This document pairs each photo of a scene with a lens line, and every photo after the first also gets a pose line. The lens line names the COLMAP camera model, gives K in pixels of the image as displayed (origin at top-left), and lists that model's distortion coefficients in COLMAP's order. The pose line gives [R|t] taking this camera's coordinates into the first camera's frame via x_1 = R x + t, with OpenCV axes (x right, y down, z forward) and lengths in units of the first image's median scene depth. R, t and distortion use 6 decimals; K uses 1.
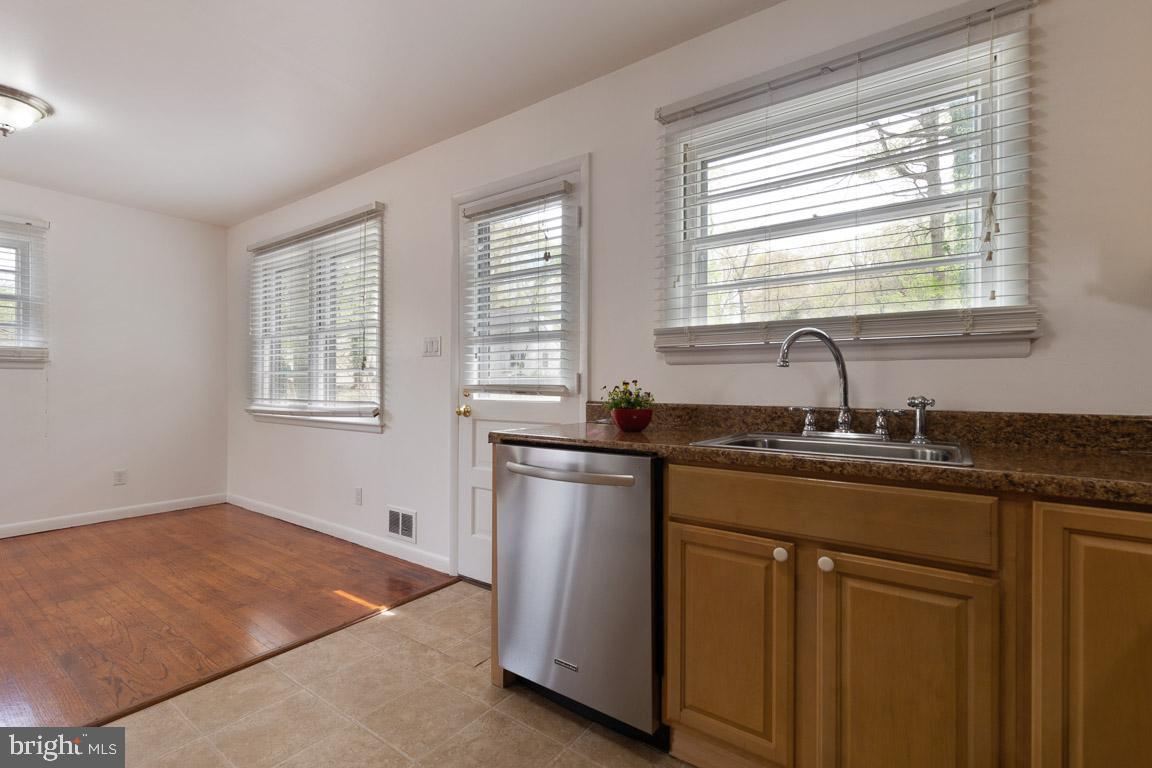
lens RADIAL K [[523.9, 0, 574.5], [0, 523.9, 384.2], [0, 0, 1]] dist [0.010358, -0.002710]
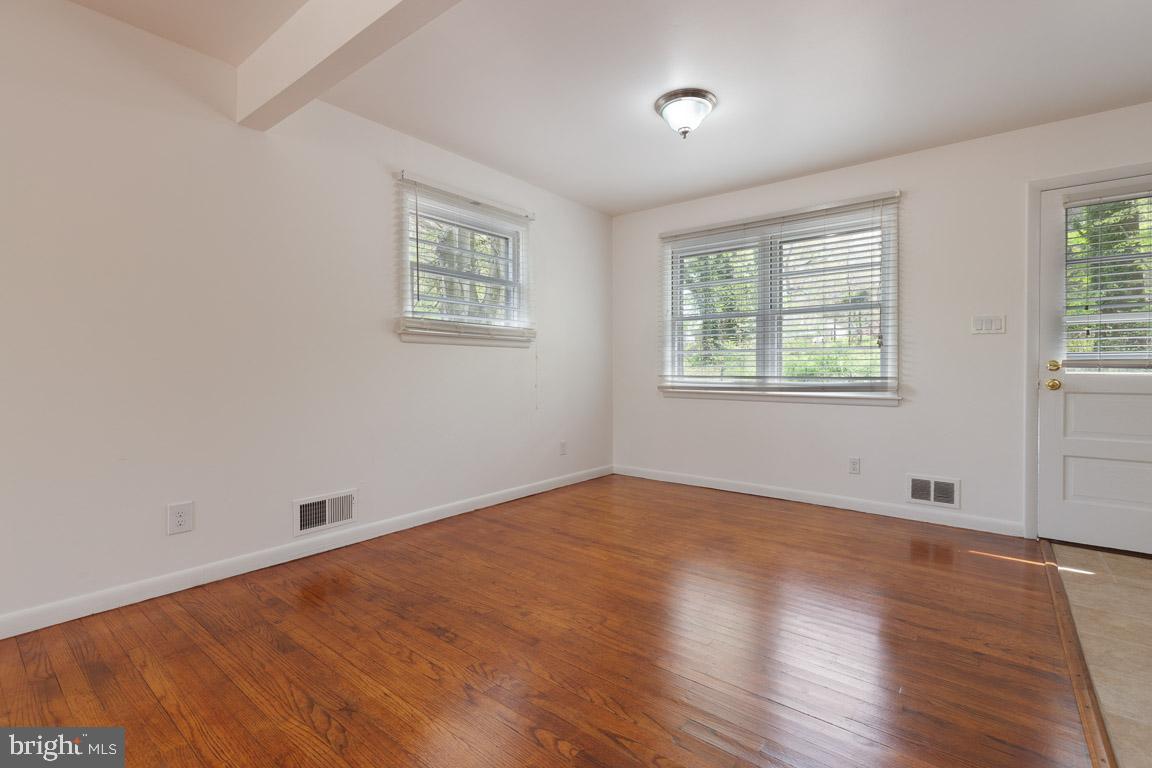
lens RADIAL K [[523.9, 0, 583.5], [0, 523.9, 375.5], [0, 0, 1]] dist [0.010358, -0.002710]
pose [[0.999279, 0.003921, -0.037761, -0.991731], [-0.003589, 0.999954, 0.008840, 0.023430], [0.037794, -0.008699, 0.999248, -0.095135]]
